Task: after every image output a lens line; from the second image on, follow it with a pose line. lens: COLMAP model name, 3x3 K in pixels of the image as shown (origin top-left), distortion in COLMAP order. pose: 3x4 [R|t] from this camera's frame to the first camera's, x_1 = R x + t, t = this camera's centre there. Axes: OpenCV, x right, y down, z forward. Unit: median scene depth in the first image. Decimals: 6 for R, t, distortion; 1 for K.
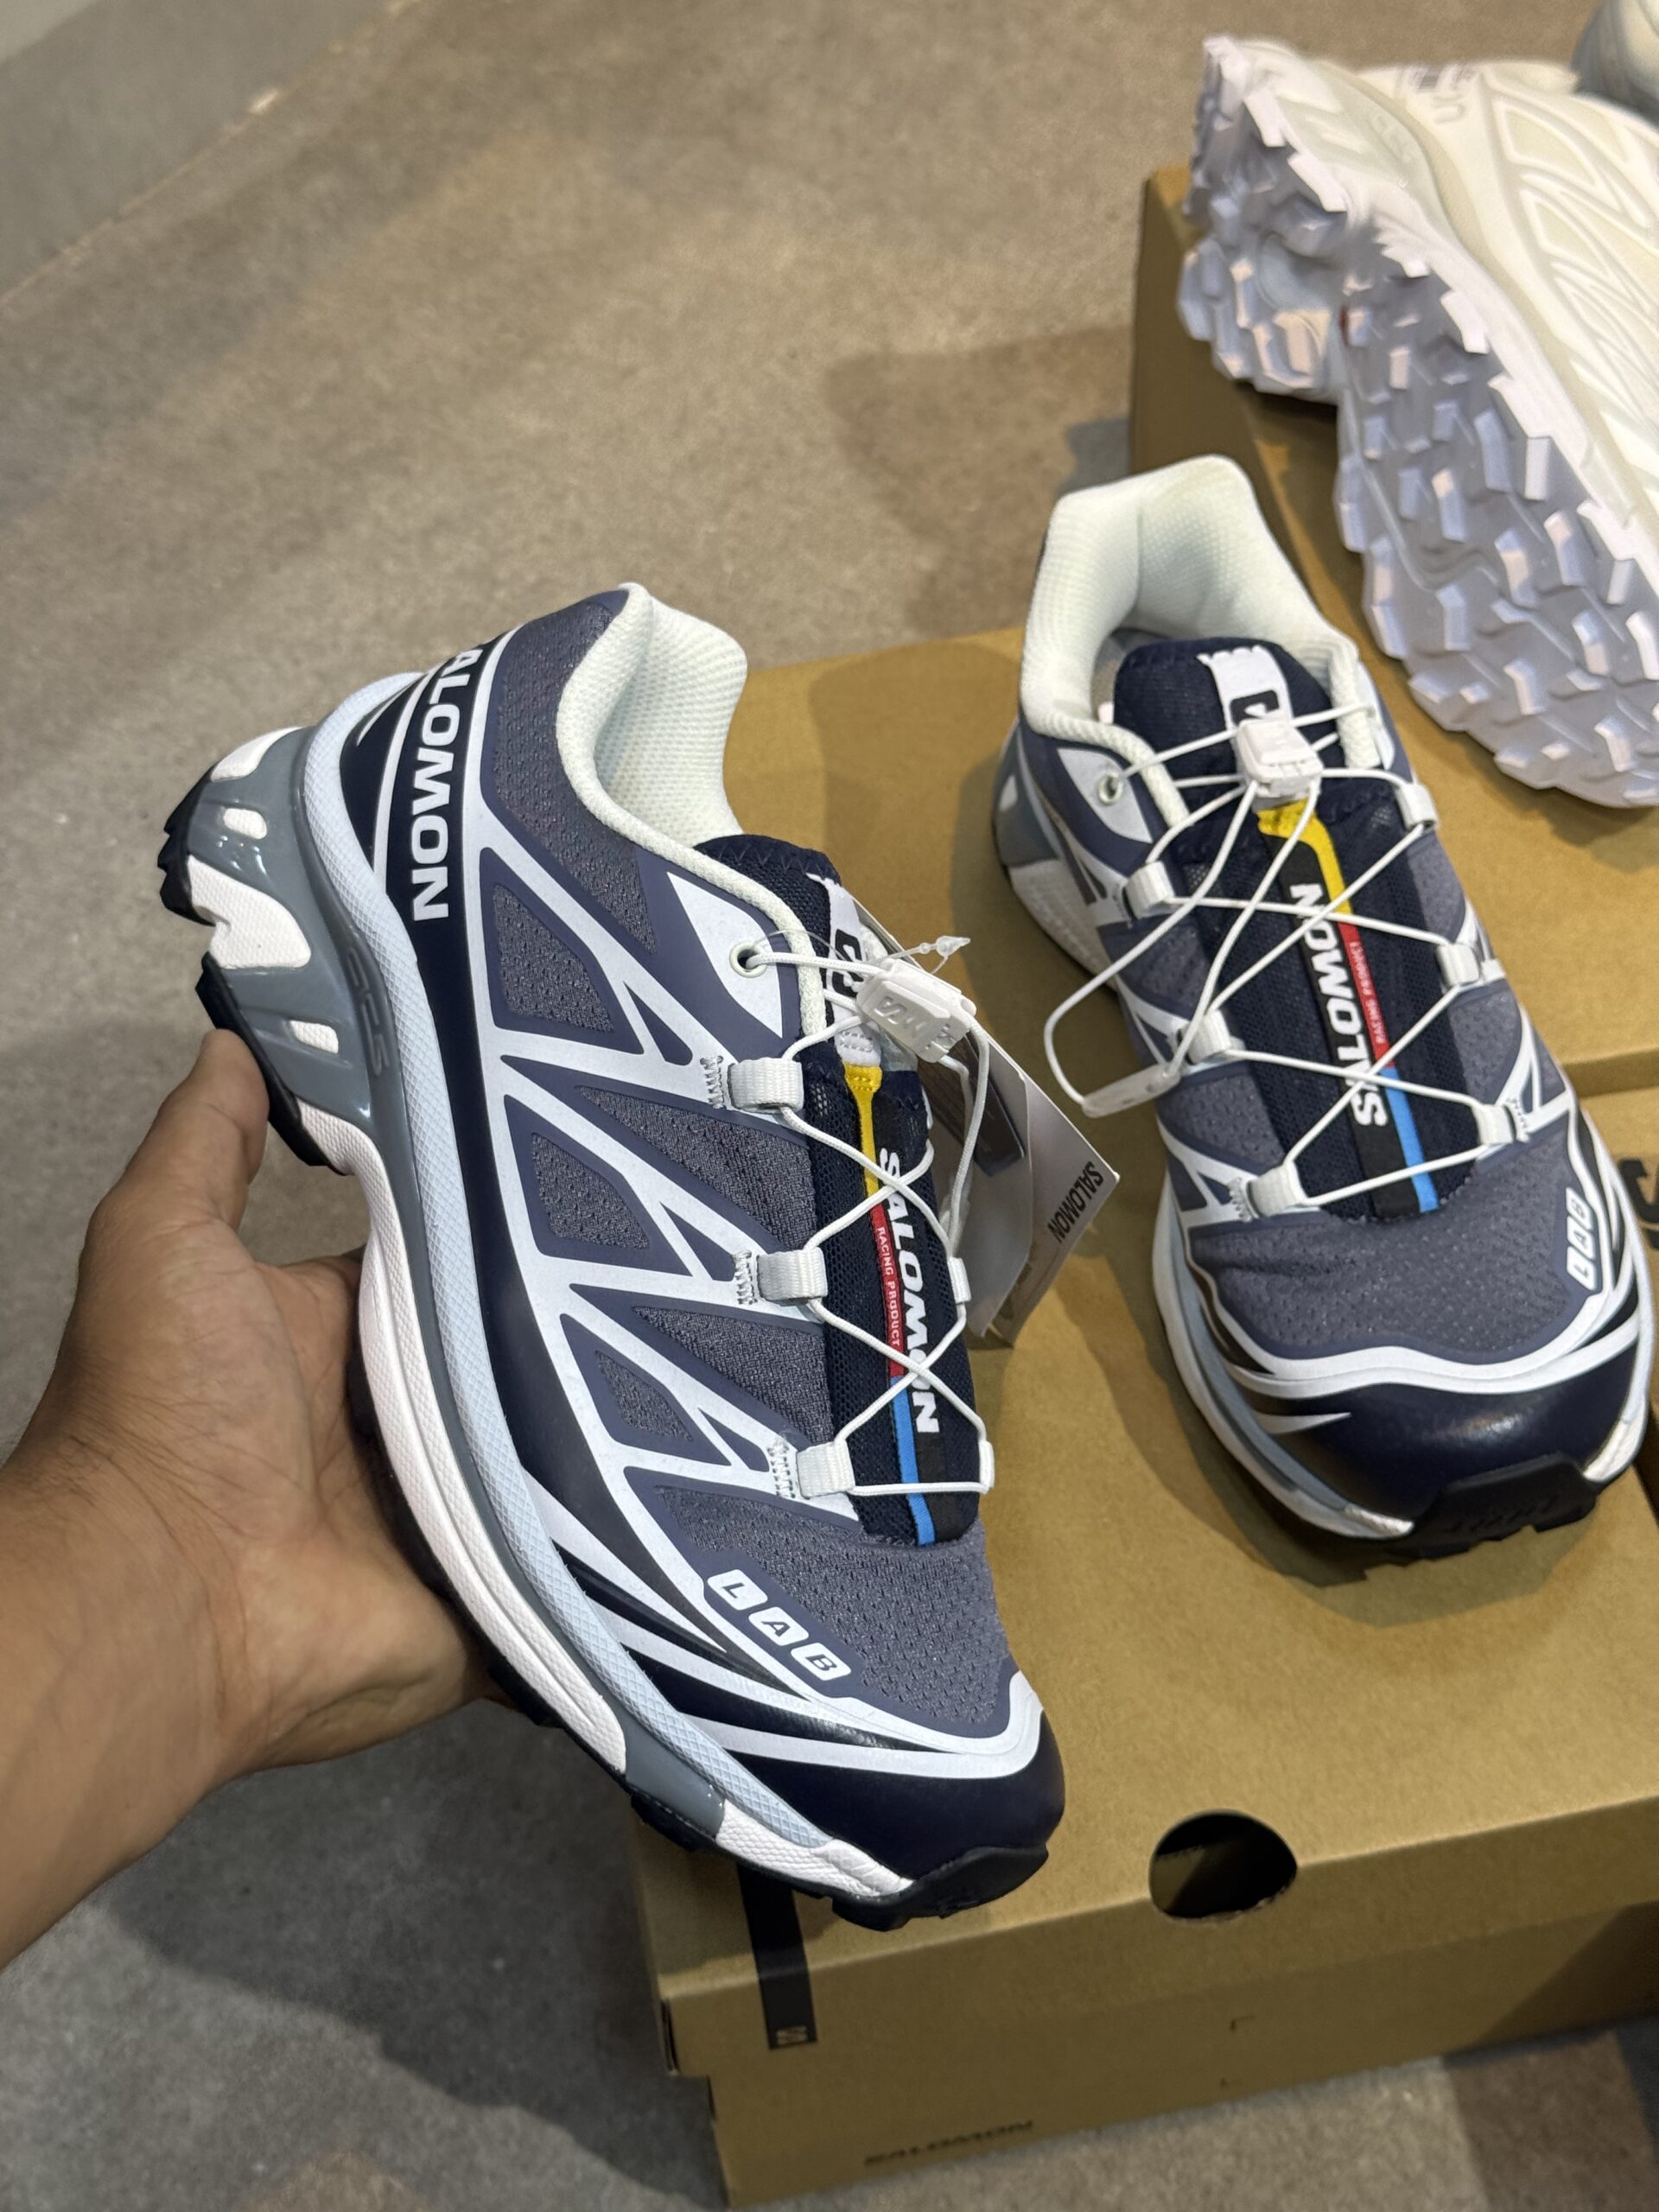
lens RADIAL K [[3139.4, 0, 839.2], [0, 3139.4, 1101.3], [0, 0, 1]] dist [0.111447, 0.000000]
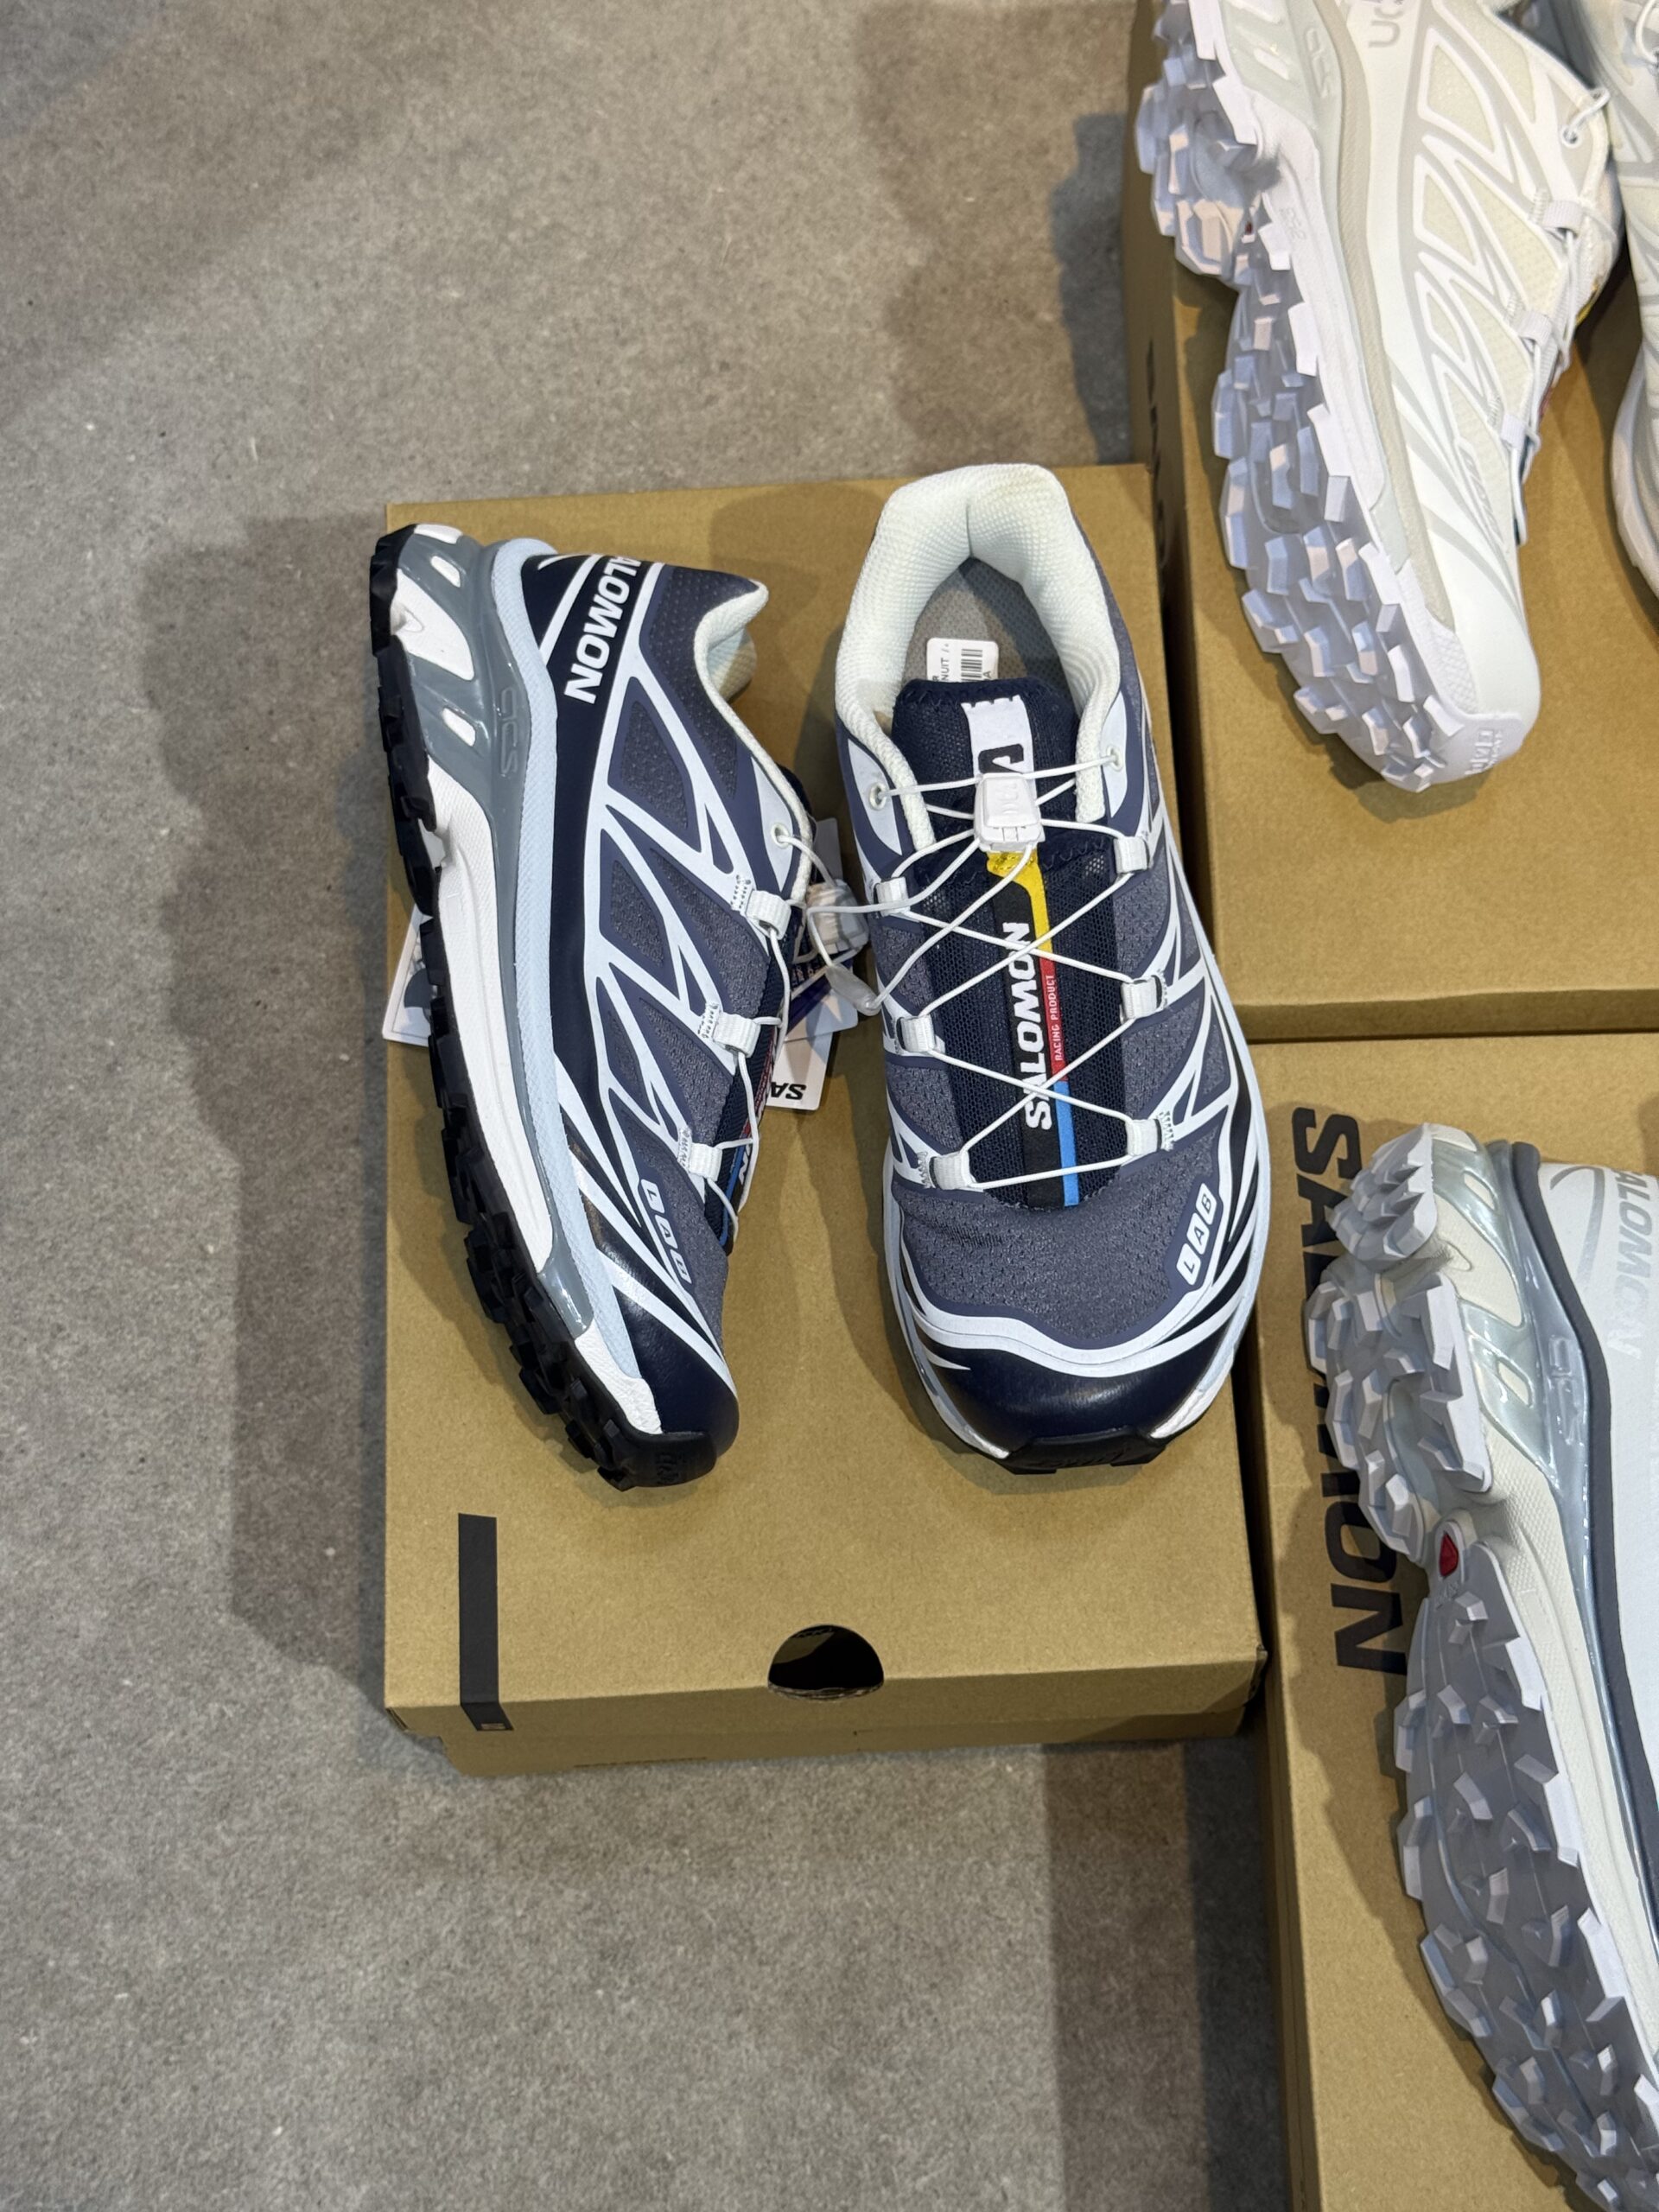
lens RADIAL K [[3139.4, 0, 813.9], [0, 3139.4, 1118.1], [0, 0, 1]] dist [0.111447, 0.000000]
pose [[0.988362, 0.143863, -0.049433, 0.120262], [-0.122236, 0.944528, 0.304837, -0.297173], [0.090545, -0.295247, 0.951121, -0.129453]]
